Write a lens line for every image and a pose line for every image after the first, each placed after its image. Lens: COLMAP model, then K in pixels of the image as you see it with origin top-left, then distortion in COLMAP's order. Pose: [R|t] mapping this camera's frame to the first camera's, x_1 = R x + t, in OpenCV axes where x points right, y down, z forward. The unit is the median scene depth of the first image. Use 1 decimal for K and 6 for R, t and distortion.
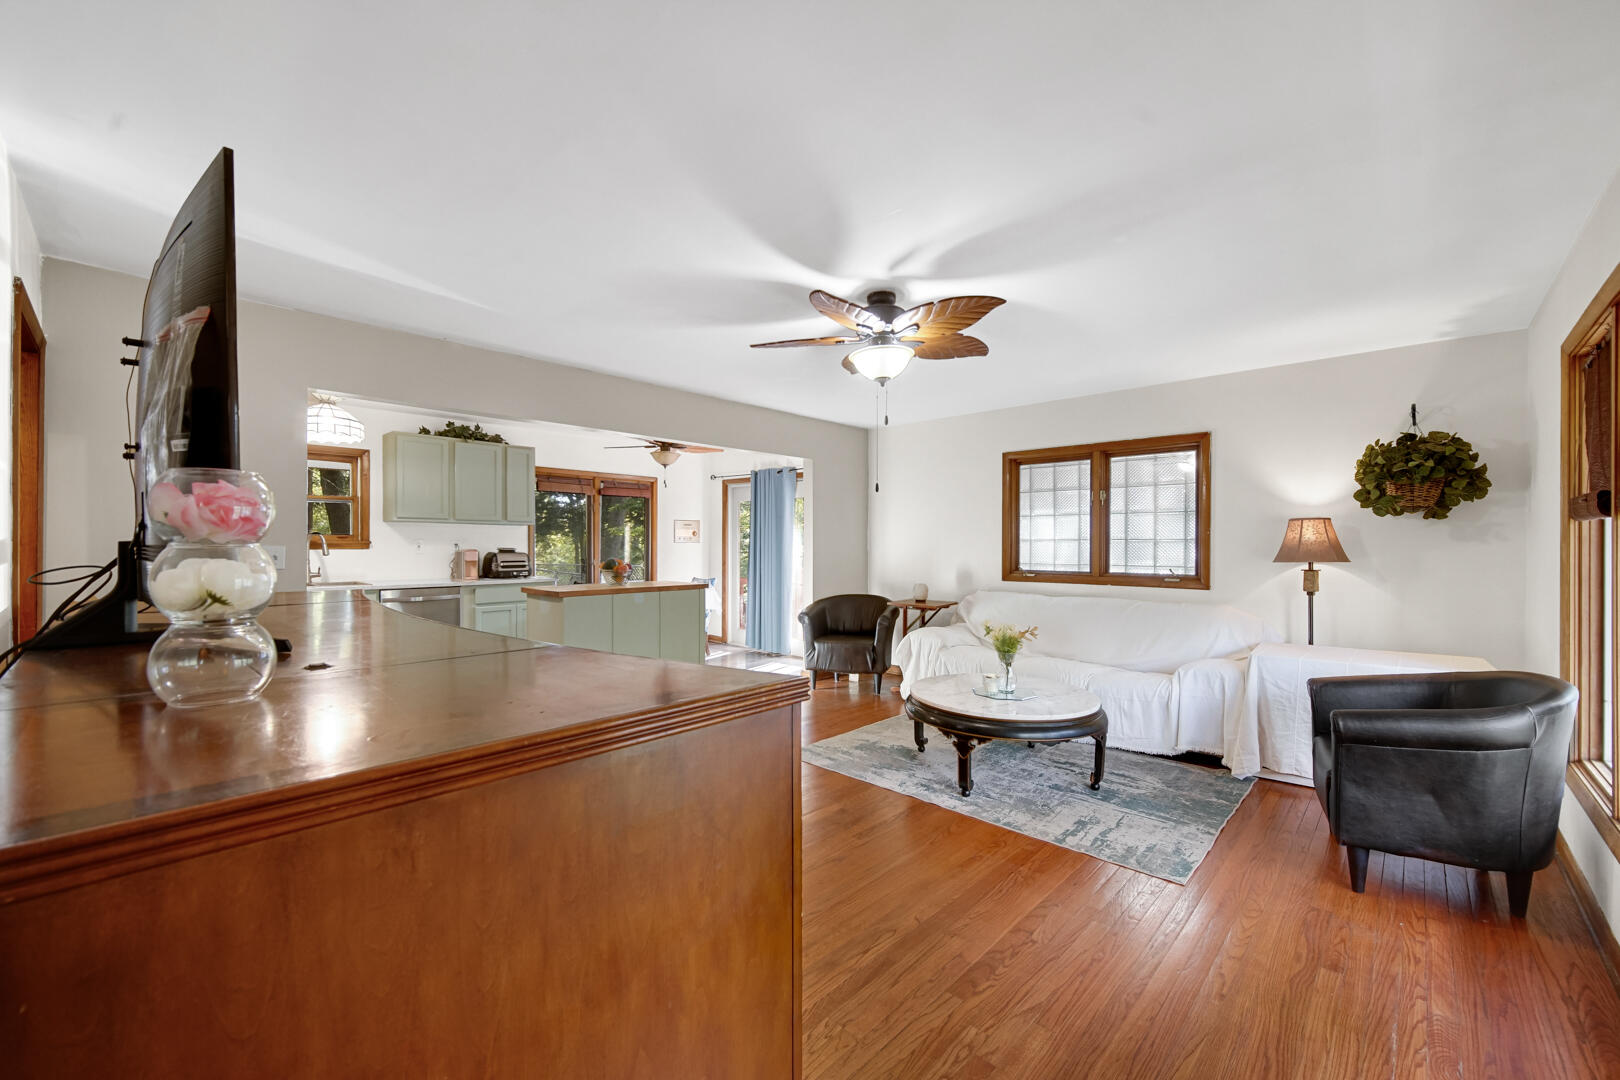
lens RADIAL K [[640.3, 0, 803.0], [0, 640.3, 537.9], [0, 0, 1]] dist [-0.001654, -0.000194]
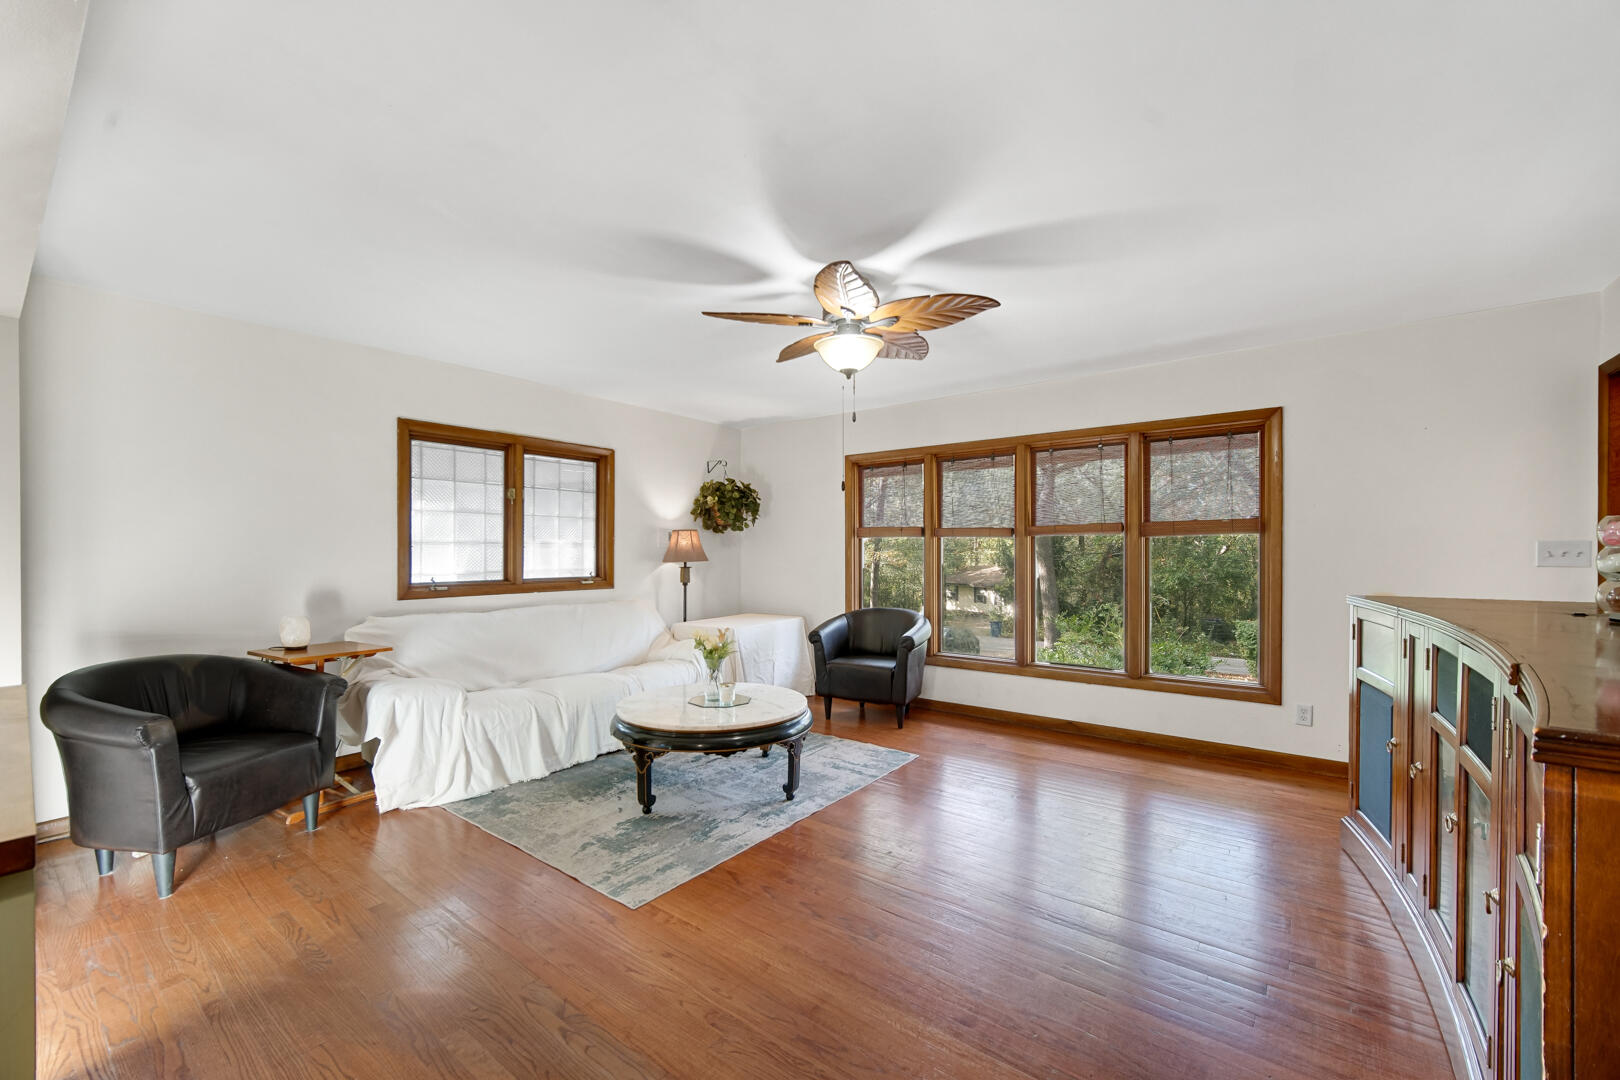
lens RADIAL K [[645.2, 0, 805.5], [0, 645.2, 553.6], [0, 0, 1]] dist [-0.001272, -0.000109]
pose [[-0.108315, -0.009394, 0.994072, -0.622687], [-0.011032, 0.999905, 0.008247, 0.007111], [-0.994055, -0.010073, -0.108408, 0.901796]]
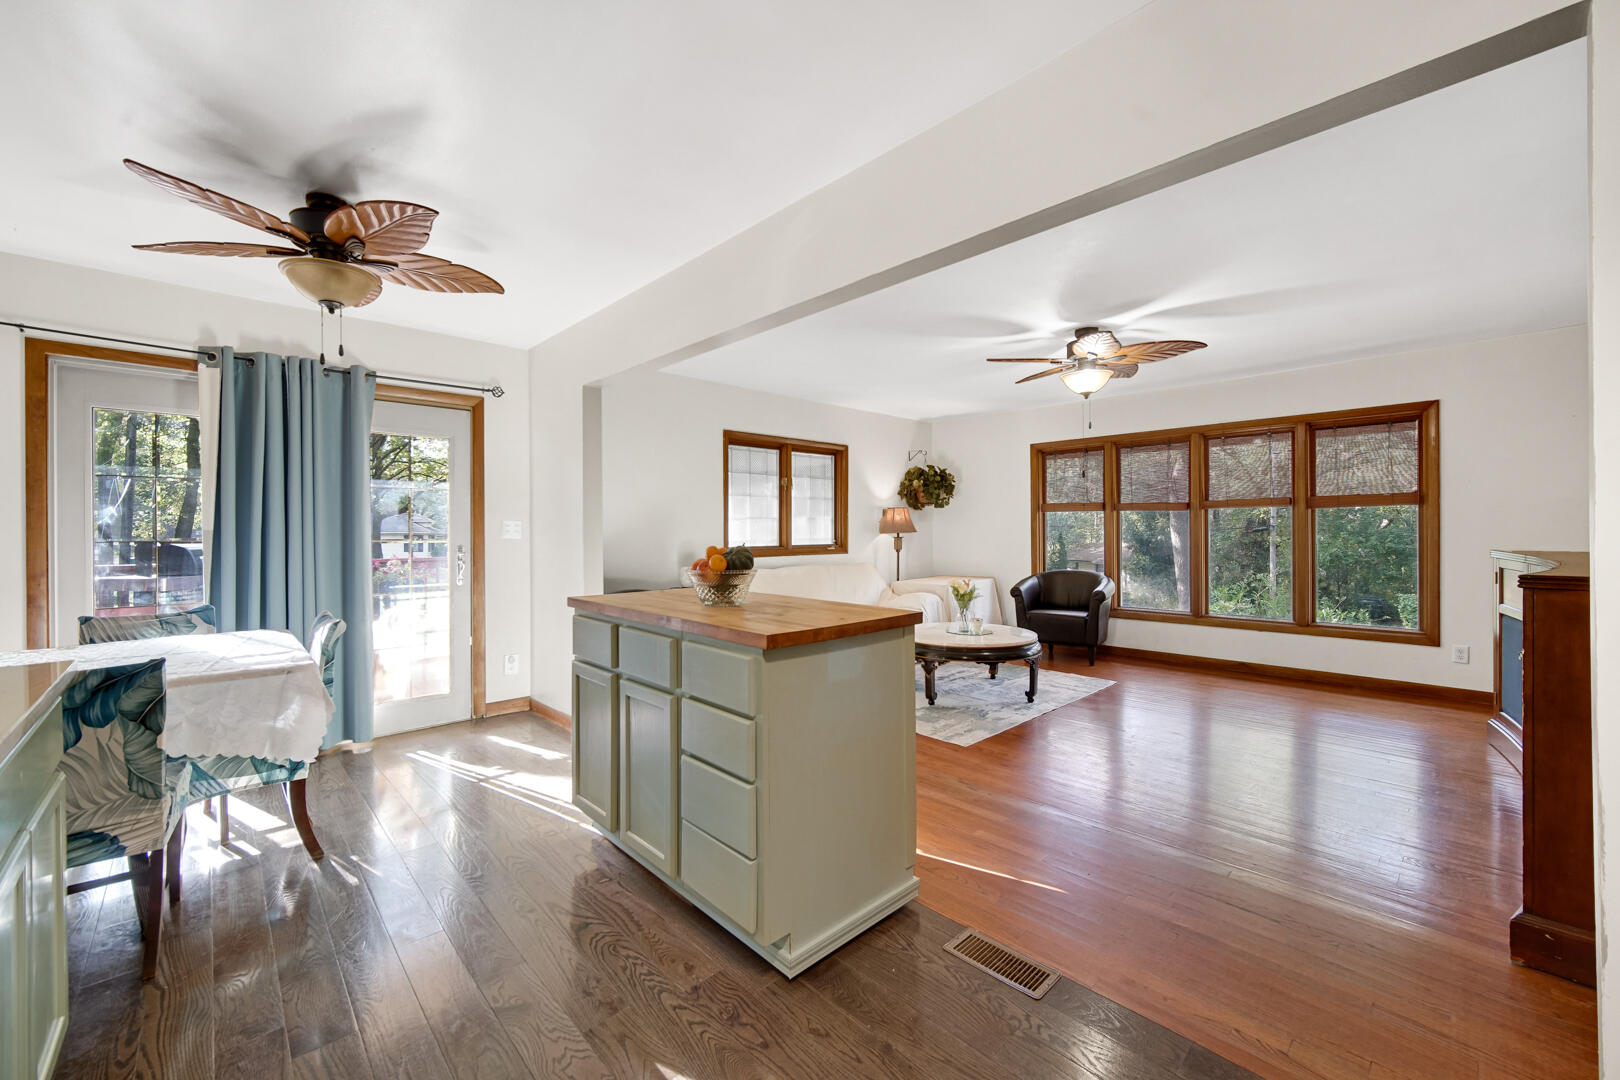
lens RADIAL K [[641.9, 0, 807.0], [0, 641.9, 530.2], [0, 0, 1]] dist [-0.001352, -0.000171]
pose [[0.049227, -0.007124, 0.998762, -0.951953], [-0.004707, 0.999962, 0.007365, 0.020428], [-0.998777, -0.005064, 0.049191, 1.171131]]
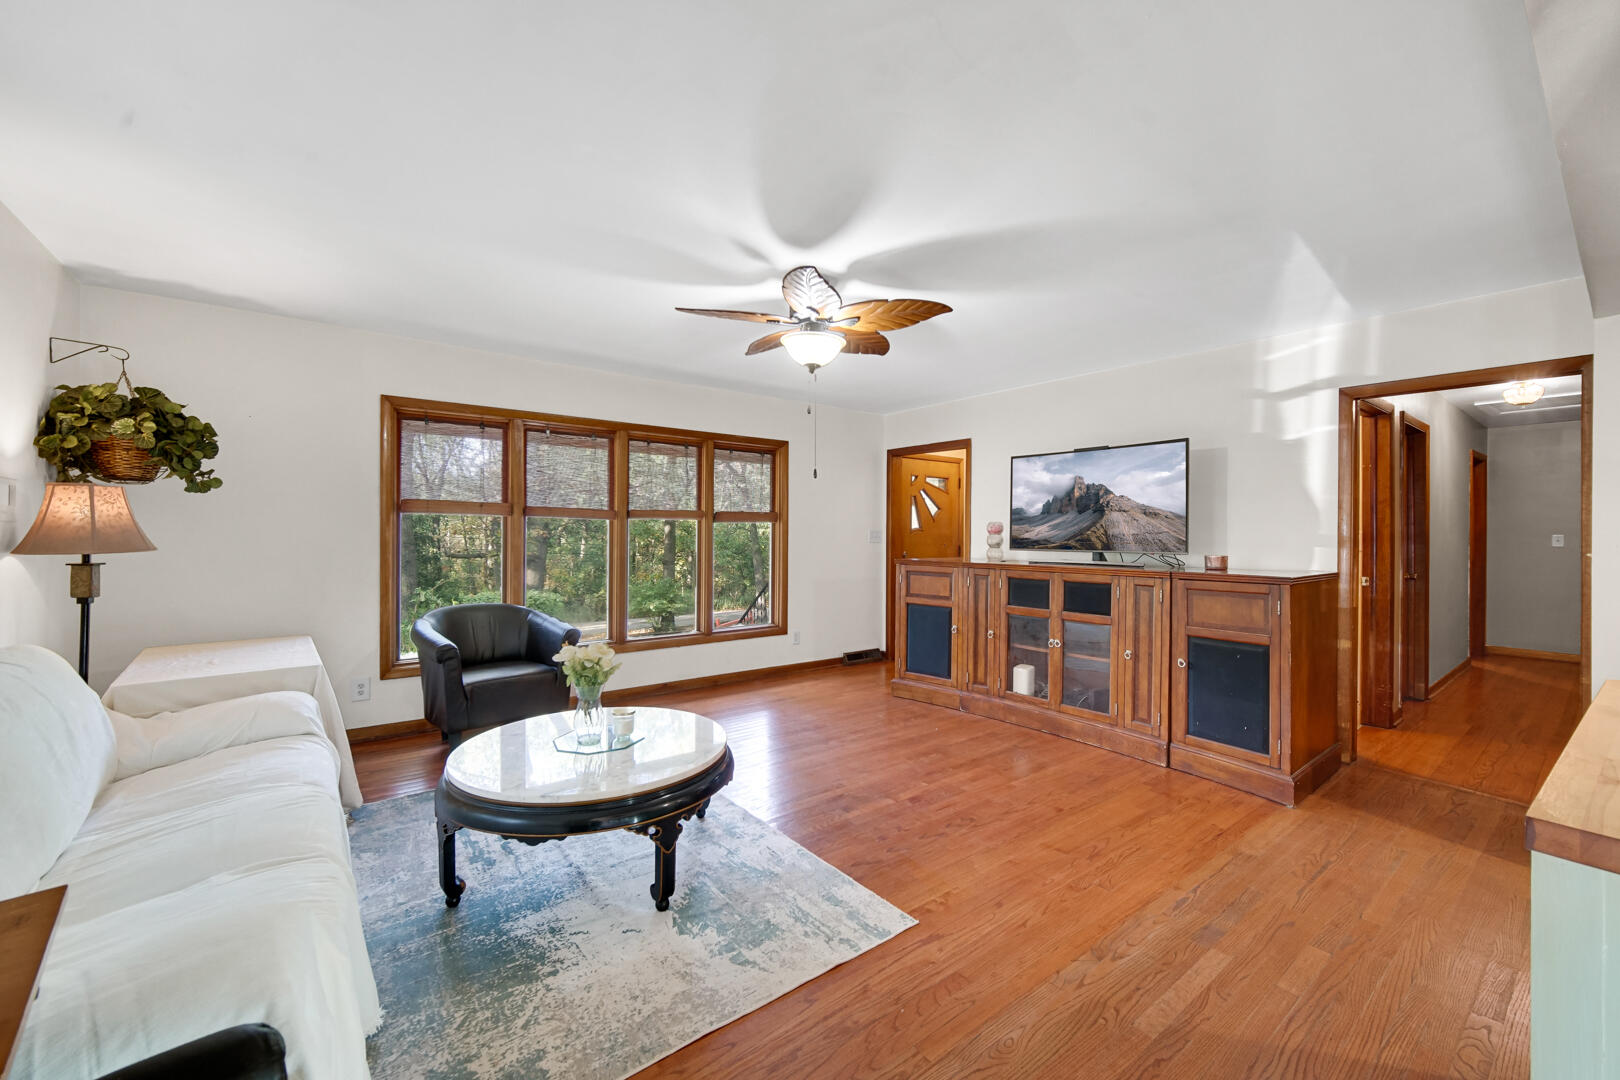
lens RADIAL K [[640.3, 0, 803.0], [0, 640.3, 537.9], [0, 0, 1]] dist [-0.001654, -0.000194]
pose [[-0.987809, -0.014344, 0.155008, -0.014374], [-0.015215, 0.999874, -0.004430, 0.016689], [-0.154925, -0.006735, -0.987903, 1.534628]]
